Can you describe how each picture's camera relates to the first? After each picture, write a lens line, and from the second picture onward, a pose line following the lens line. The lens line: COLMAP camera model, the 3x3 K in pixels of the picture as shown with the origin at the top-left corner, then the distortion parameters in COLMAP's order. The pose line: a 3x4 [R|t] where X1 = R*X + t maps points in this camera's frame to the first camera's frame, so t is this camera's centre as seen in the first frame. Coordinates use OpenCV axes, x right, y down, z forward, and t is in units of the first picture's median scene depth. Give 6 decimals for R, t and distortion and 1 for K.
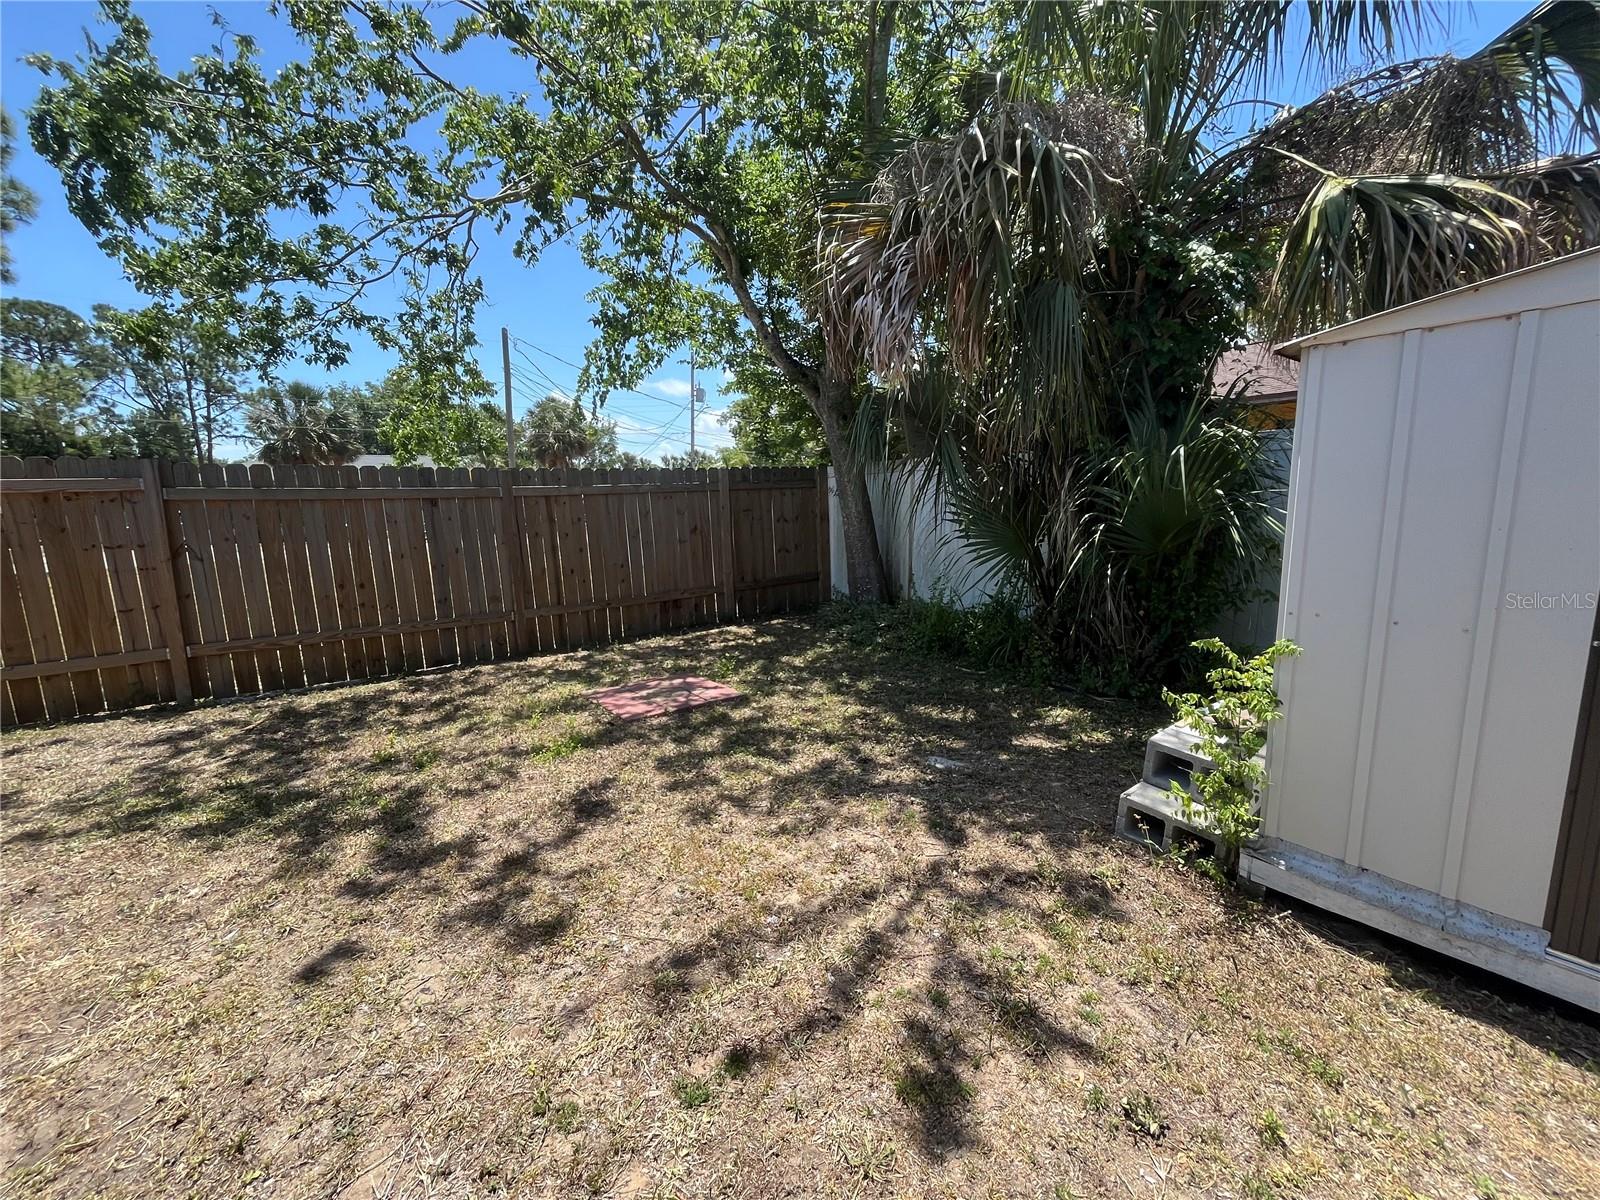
lens RADIAL K [[652.0, 0, 793.5], [0, 652.0, 599.6], [0, 0, 1]] dist [-0.001668, 0.000242]
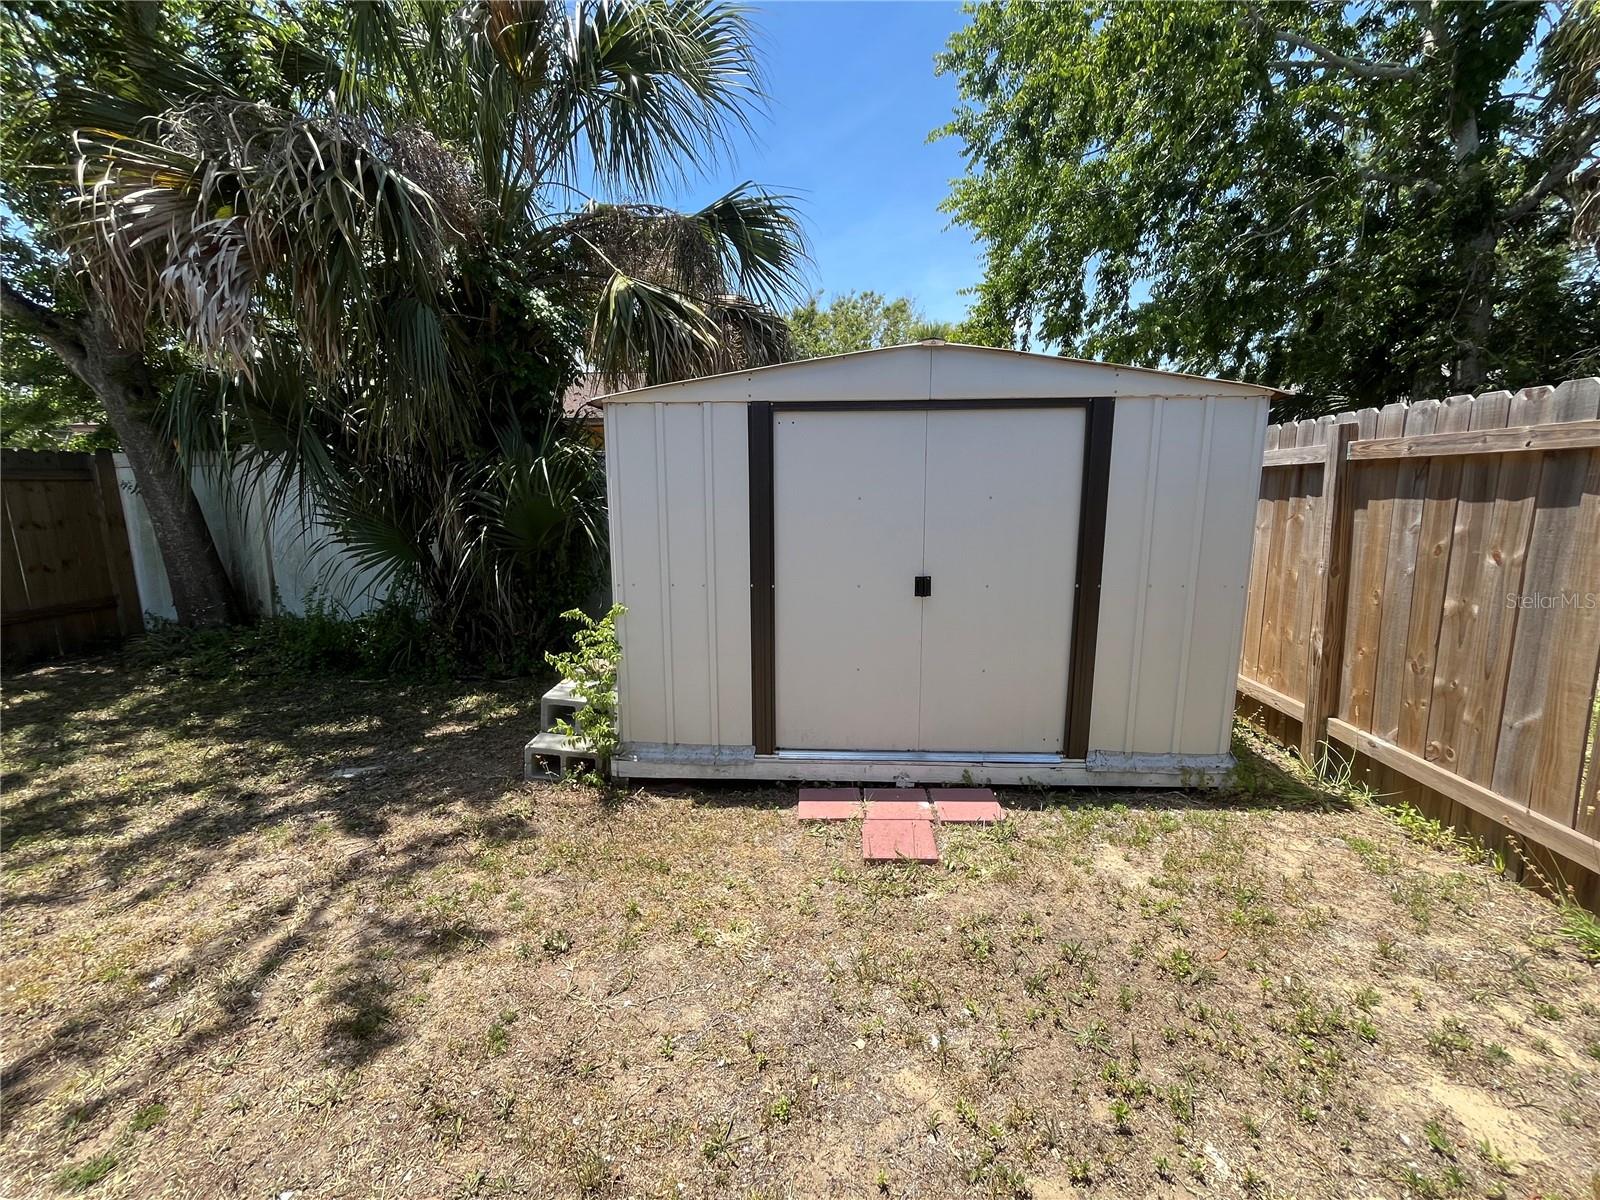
lens RADIAL K [[652.2, 0, 795.6], [0, 652.2, 602.4], [0, 0, 1]] dist [-0.002881, -0.000290]
pose [[0.645531, -0.102652, 0.756804, -0.052487], [0.100602, 0.993721, 0.048976, 0.016533], [-0.757079, 0.044520, 0.651804, -0.147958]]
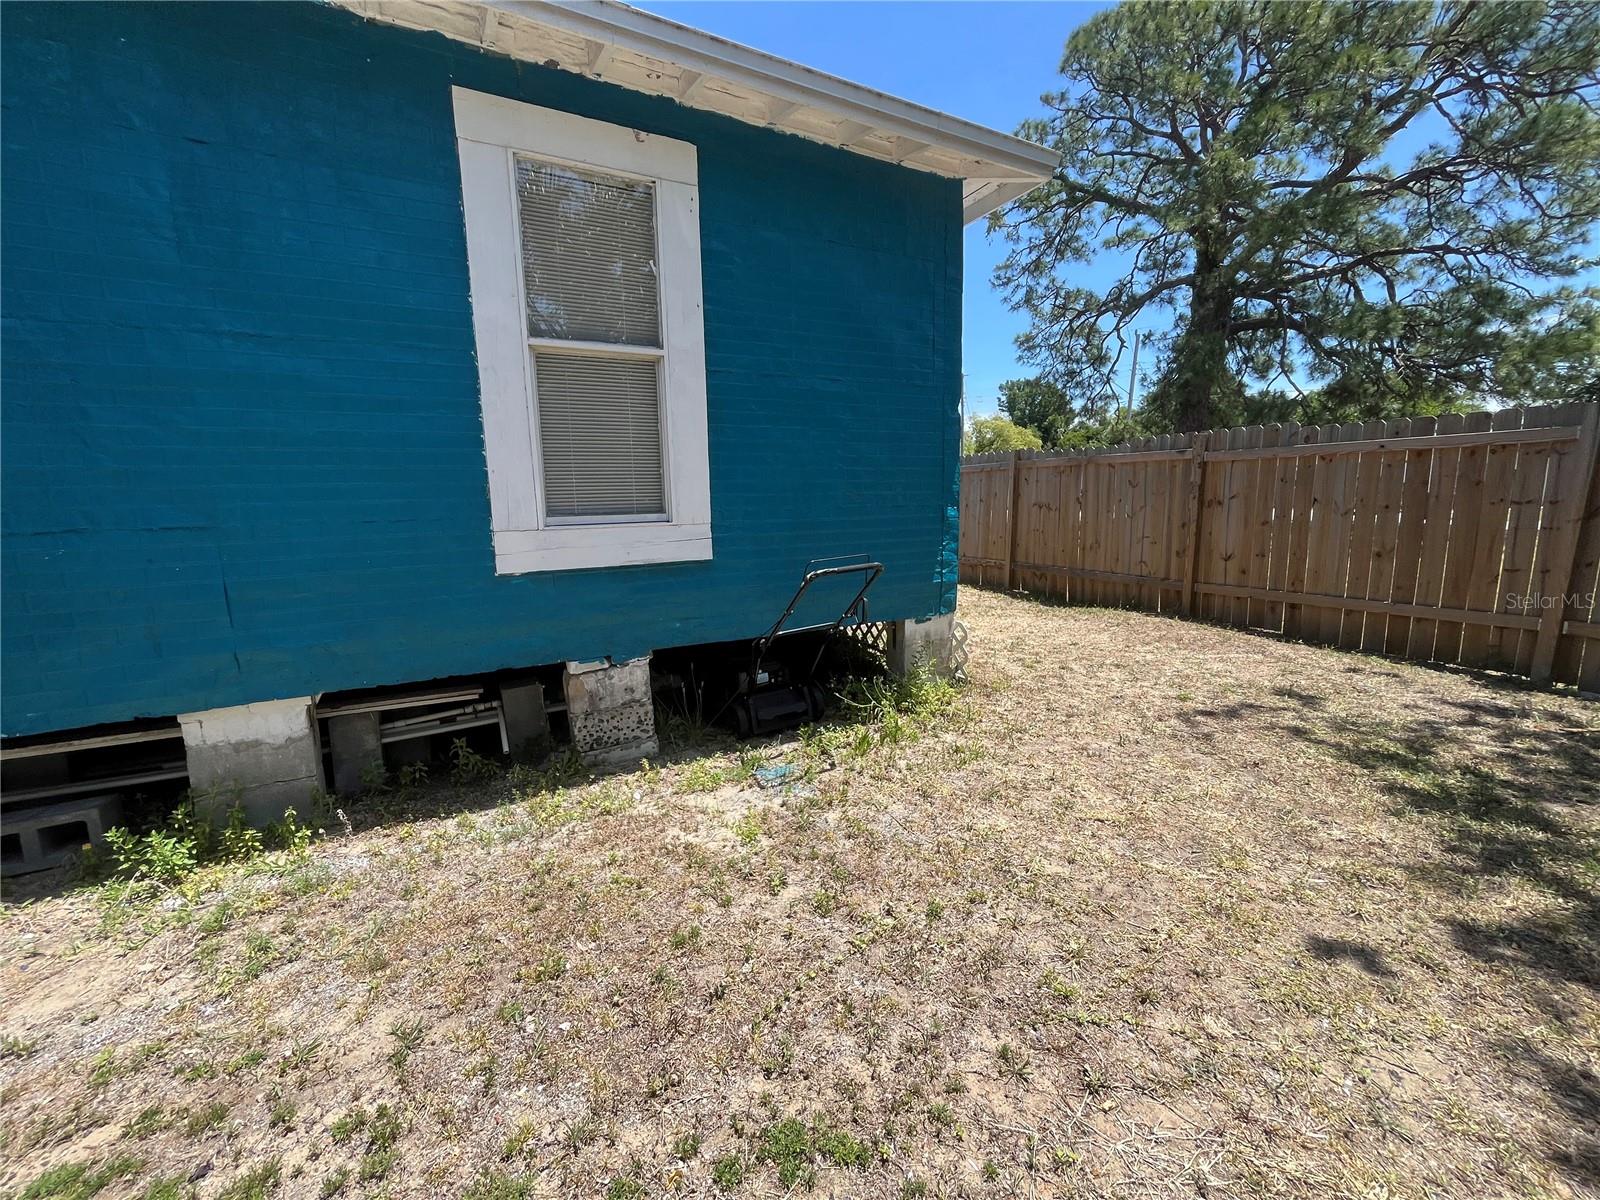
lens RADIAL K [[652.2, 0, 795.6], [0, 652.2, 602.4], [0, 0, 1]] dist [-0.002881, -0.000290]
pose [[-0.169944, 0.190562, -0.966853, 0.104836], [-0.124631, 0.969091, 0.212910, -0.012770], [0.977541, 0.156682, -0.140941, 0.167787]]
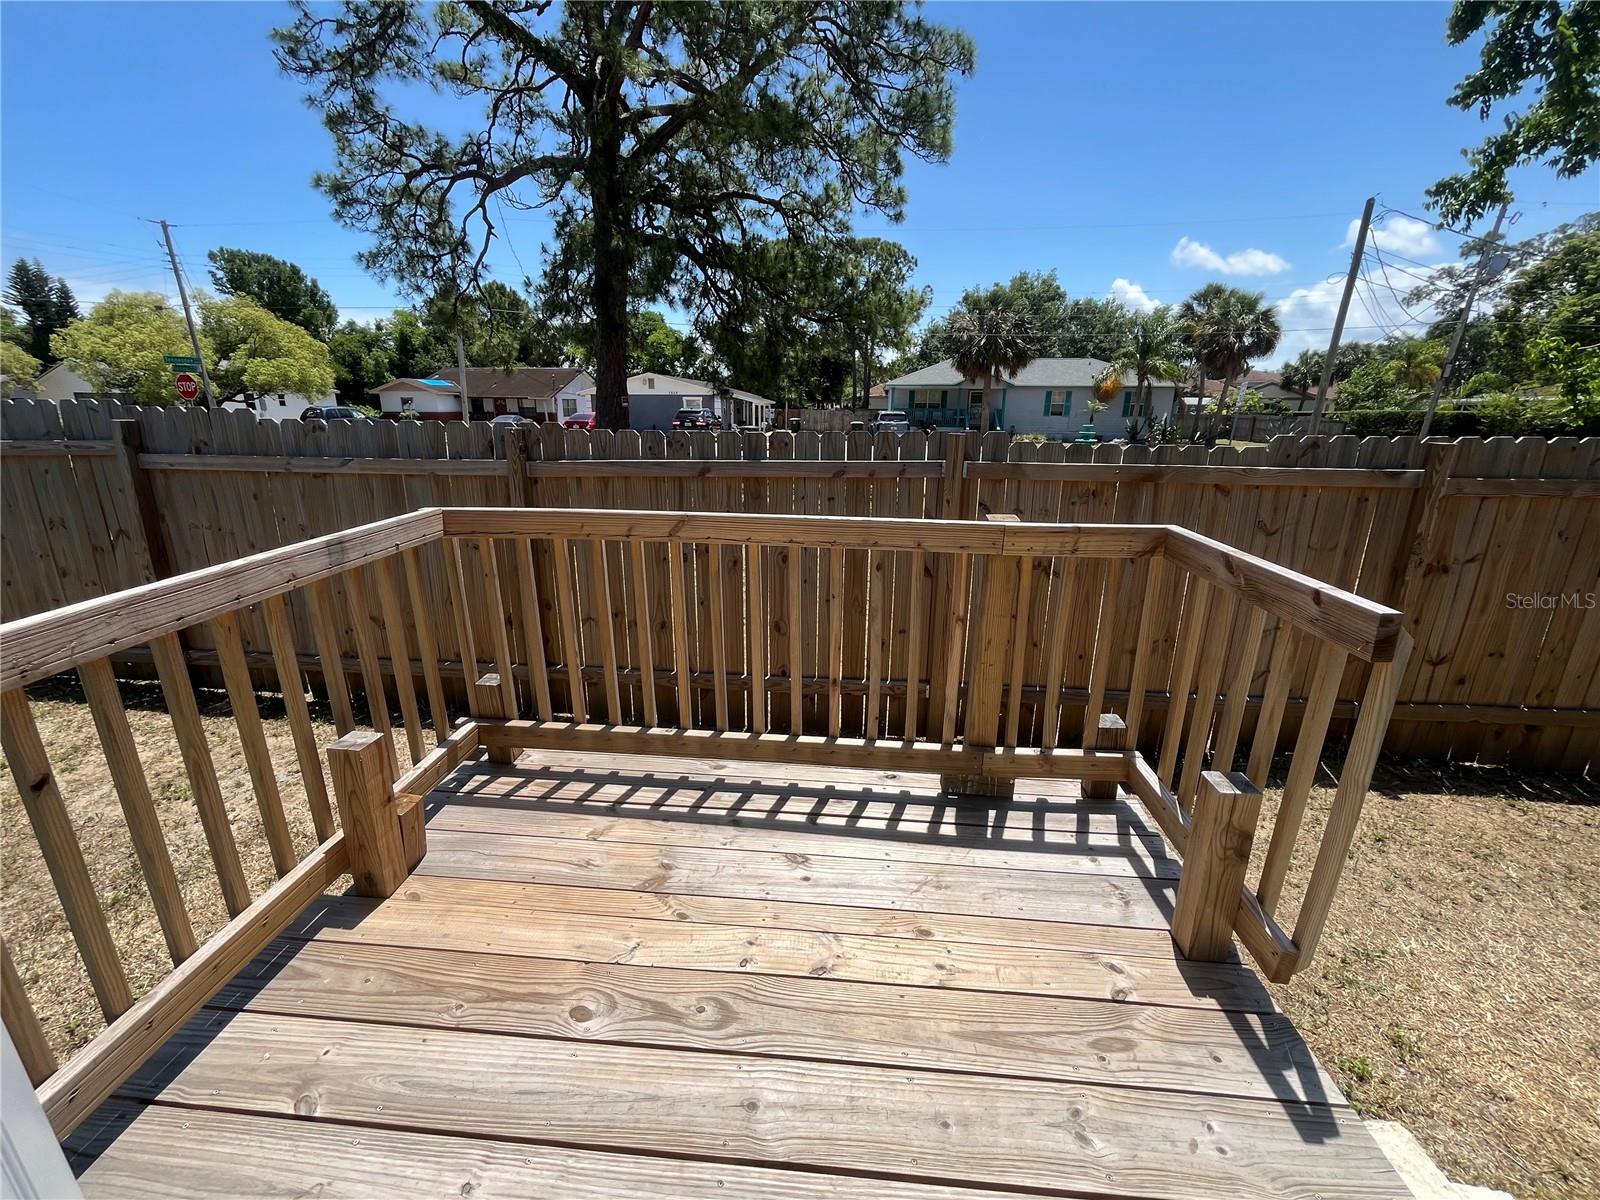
lens RADIAL K [[652.2, 0, 795.6], [0, 652.2, 602.4], [0, 0, 1]] dist [-0.002881, -0.000290]
pose [[0.747481, 0.224198, -0.625305, -1.911975], [-0.127061, 0.972198, 0.196688, -0.048102], [0.652018, -0.067569, 0.755187, -0.427428]]
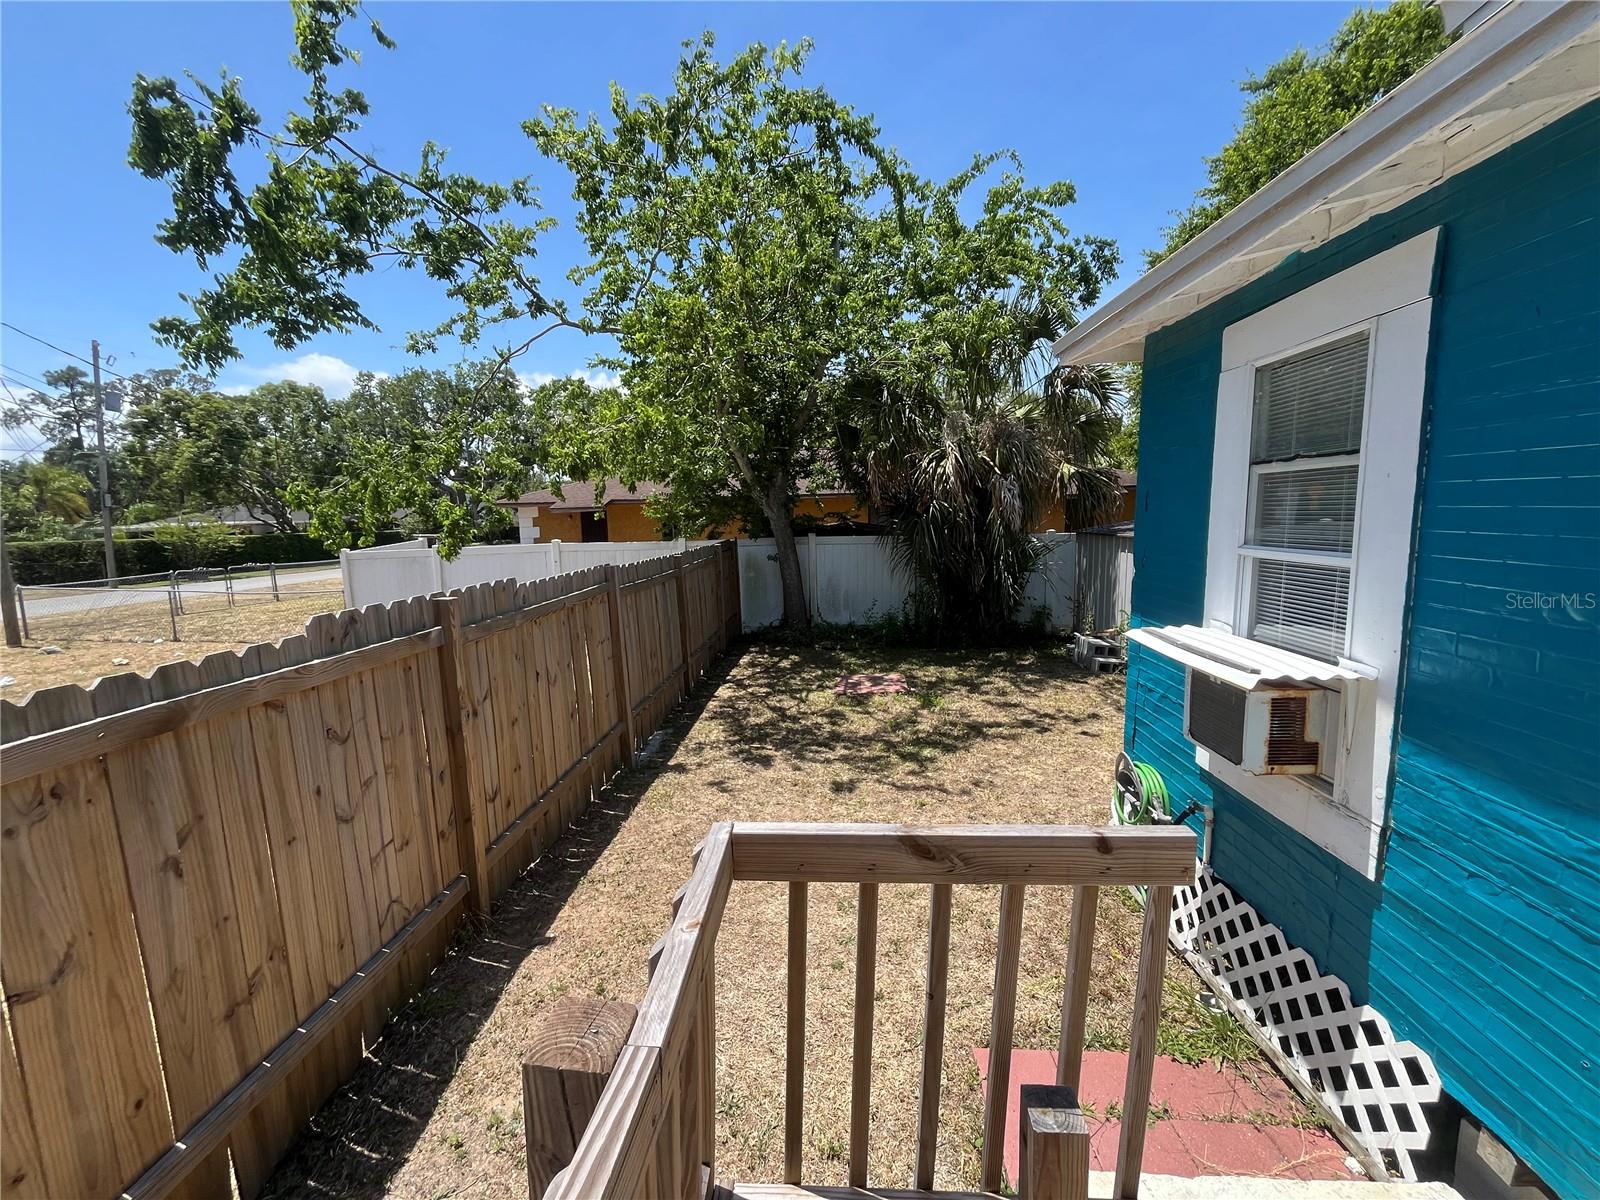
lens RADIAL K [[652.2, 0, 795.6], [0, 652.2, 602.4], [0, 0, 1]] dist [-0.002881, -0.000290]
pose [[0.648437, -0.087502, 0.756223, -2.278637], [0.121437, 0.992541, 0.010719, -0.164346], [-0.751521, 0.084883, 0.654226, -0.034239]]
